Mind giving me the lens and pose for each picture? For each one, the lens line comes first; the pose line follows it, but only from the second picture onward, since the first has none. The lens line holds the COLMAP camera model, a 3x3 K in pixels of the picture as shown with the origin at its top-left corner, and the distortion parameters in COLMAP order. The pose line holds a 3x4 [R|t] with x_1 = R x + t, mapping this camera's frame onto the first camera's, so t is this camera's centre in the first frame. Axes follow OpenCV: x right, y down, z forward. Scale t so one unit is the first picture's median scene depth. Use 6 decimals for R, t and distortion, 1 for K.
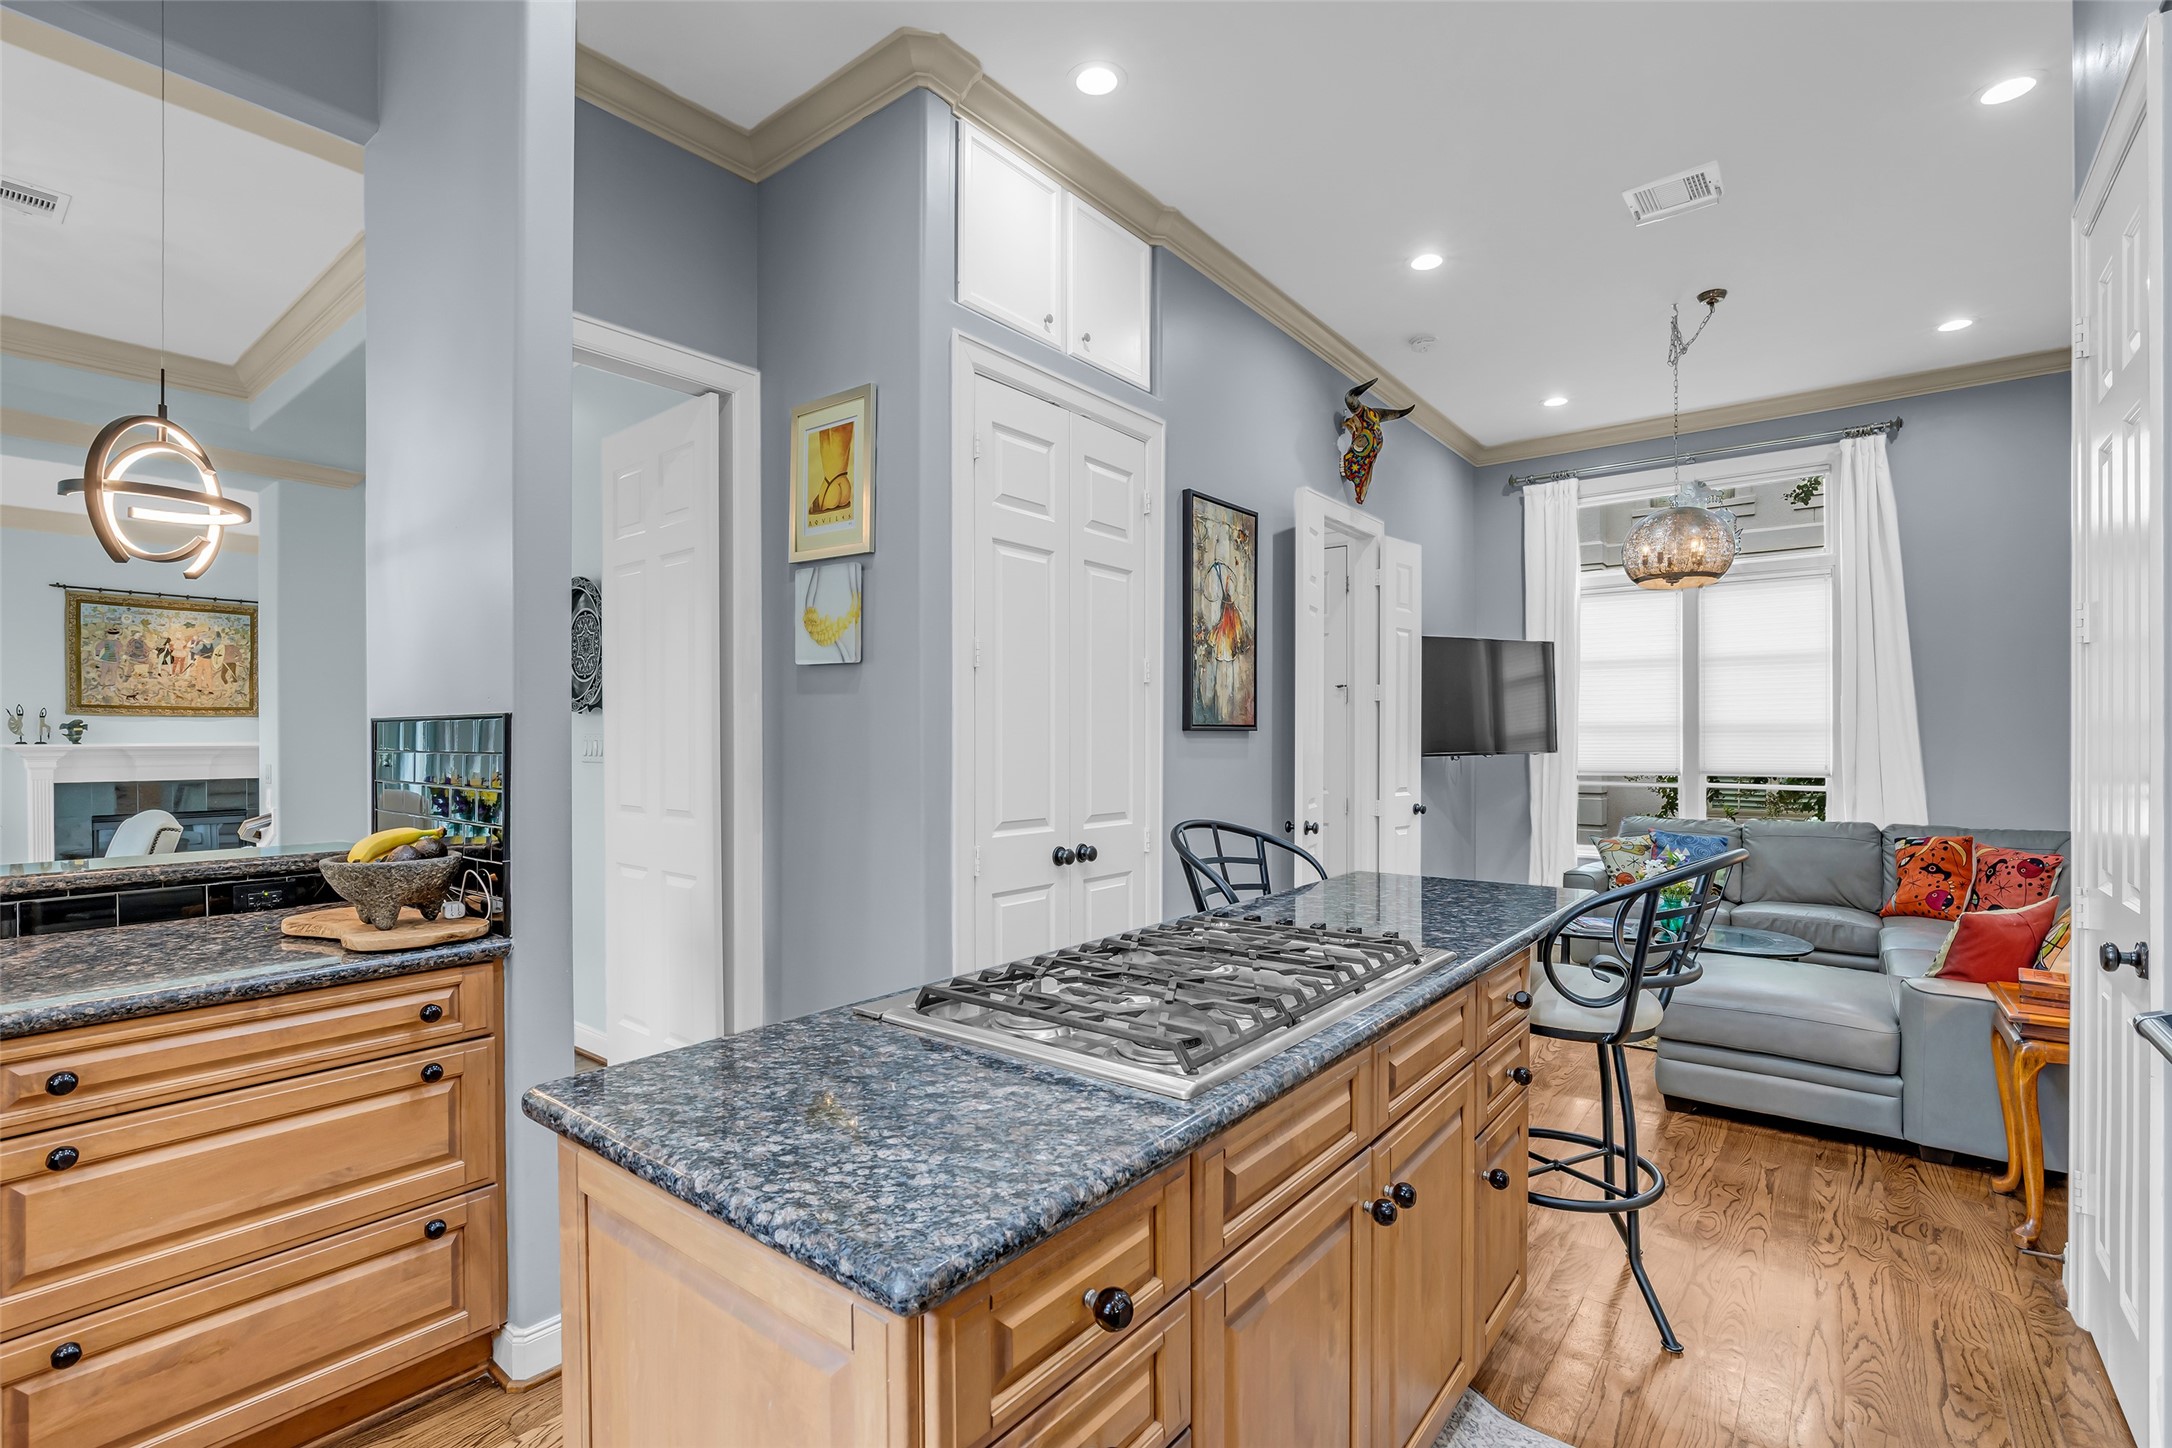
lens RADIAL K [[1003.4, 0, 1085.4], [0, 1003.4, 740.0], [0, 0, 1]] dist [-0.019375, 0.004098]
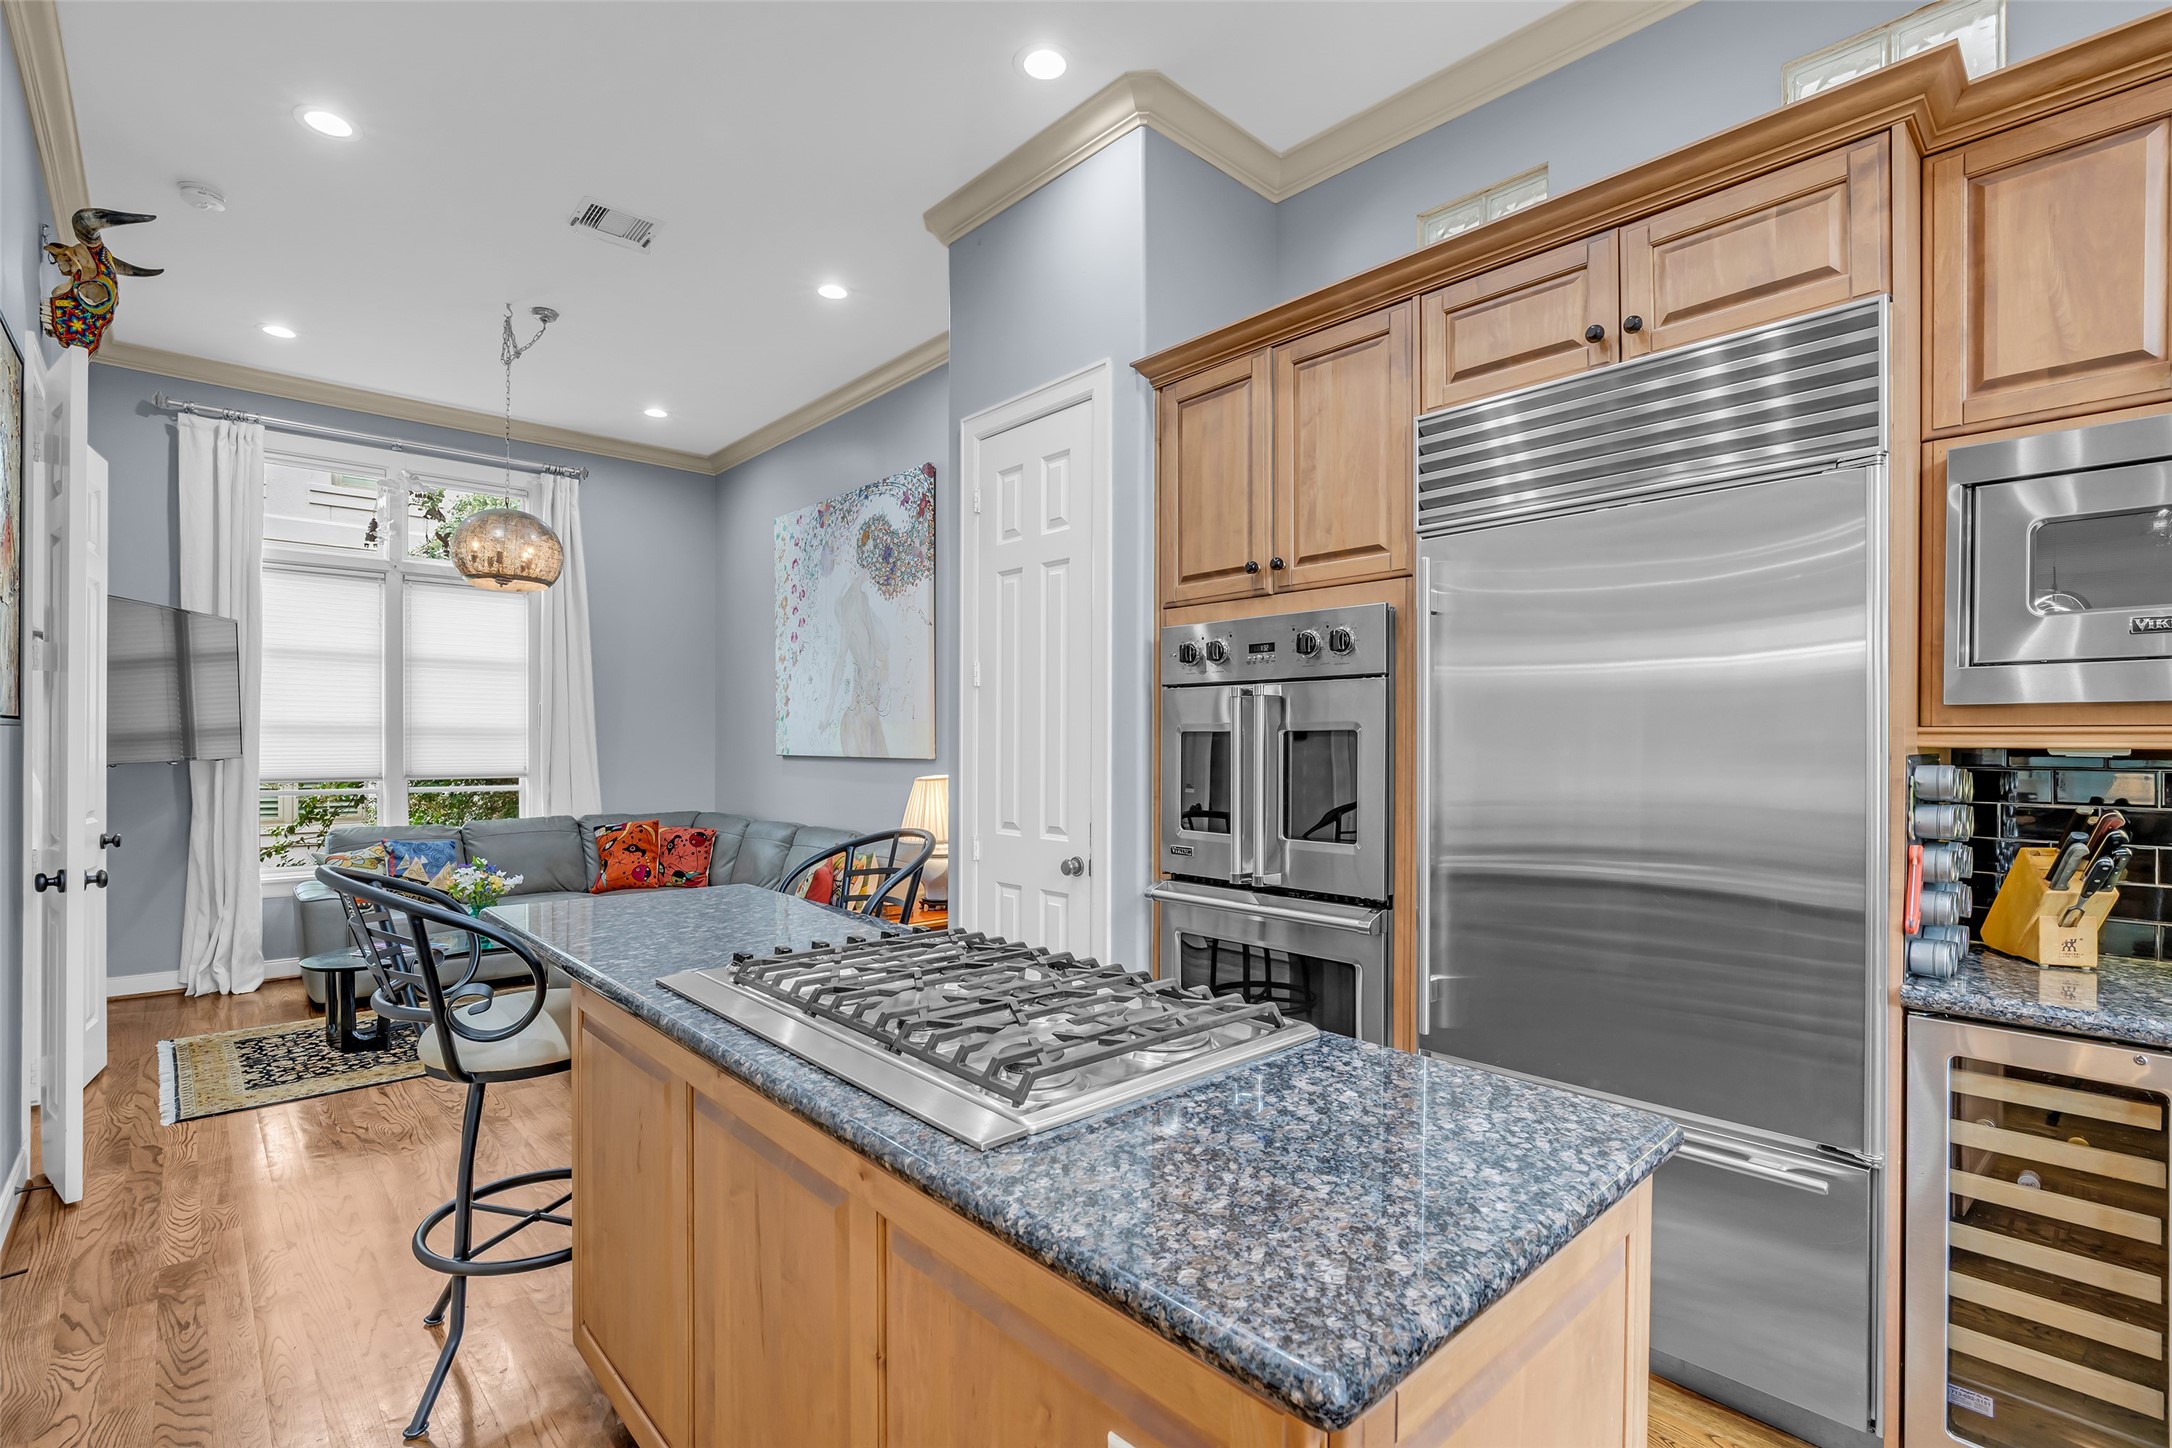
lens RADIAL K [[1003.4, 0, 1074.6], [0, 1003.4, 751.4], [0, 0, 1]] dist [-0.019375, 0.004098]
pose [[0.156196, -0.005245, 0.987712, -0.225017], [-0.004438, 0.999972, 0.006011, -0.000213], [-0.987716, -0.005322, 0.156168, 0.212466]]
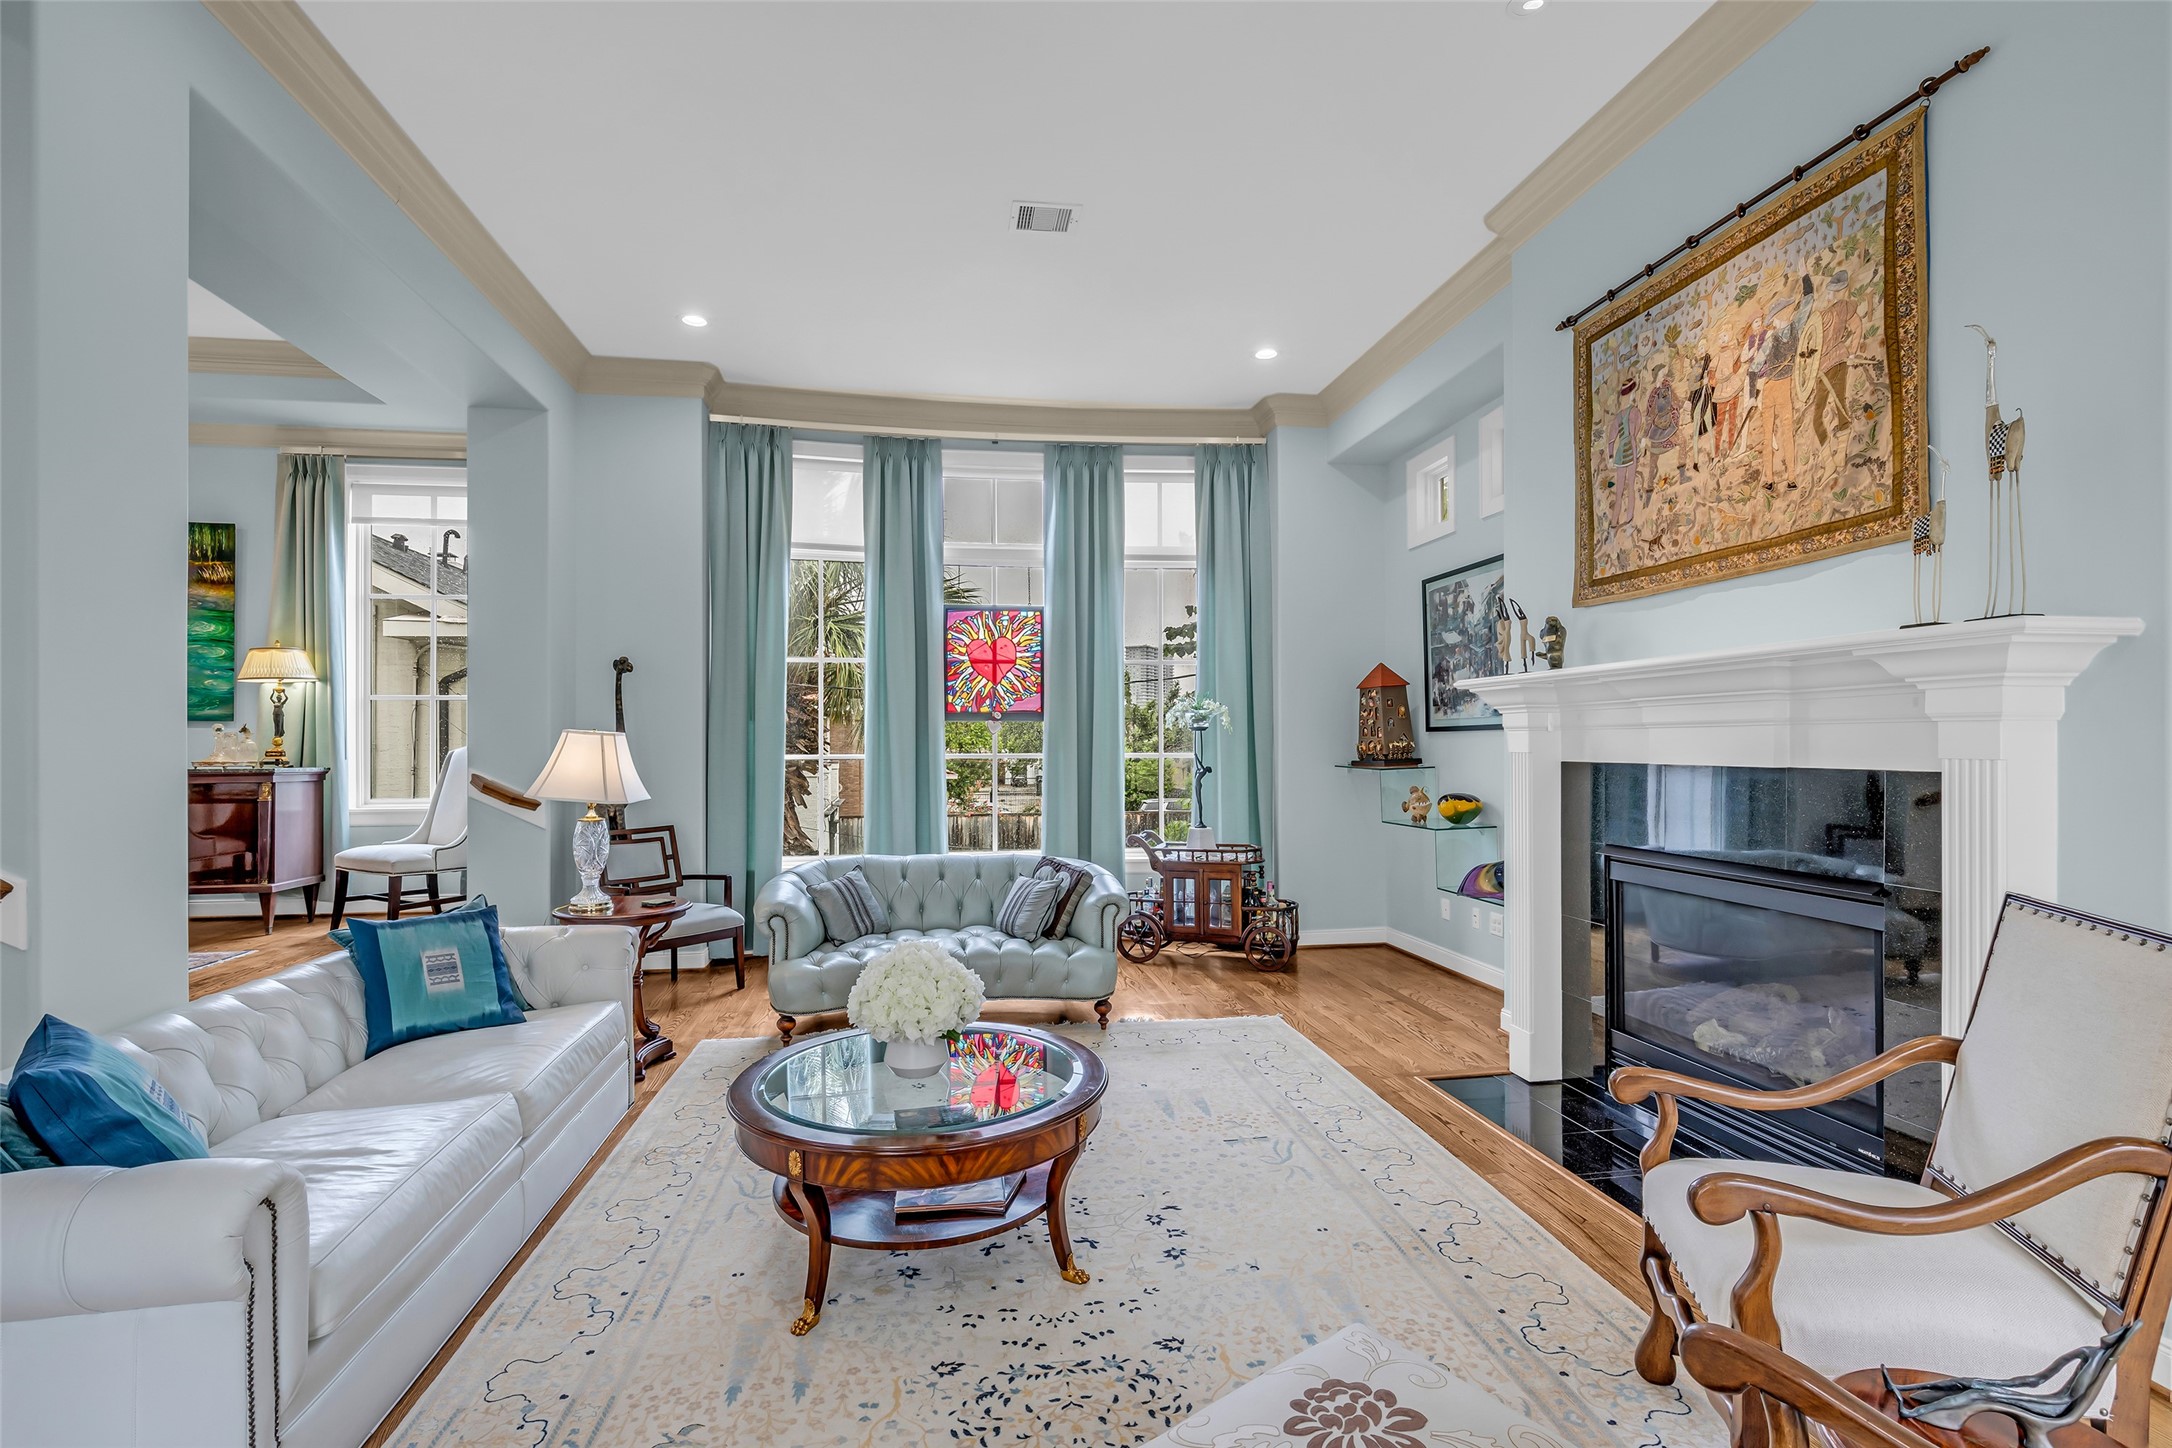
lens RADIAL K [[1003.4, 0, 1084.3], [0, 1003.4, 741.4], [0, 0, 1]] dist [-0.019375, 0.004098]
pose [[-0.669793, 0.003385, -0.742540, -0.723369], [0.005612, 0.999984, -0.000503, 0.043249], [0.742526, -0.004504, -0.669802, 1.483736]]
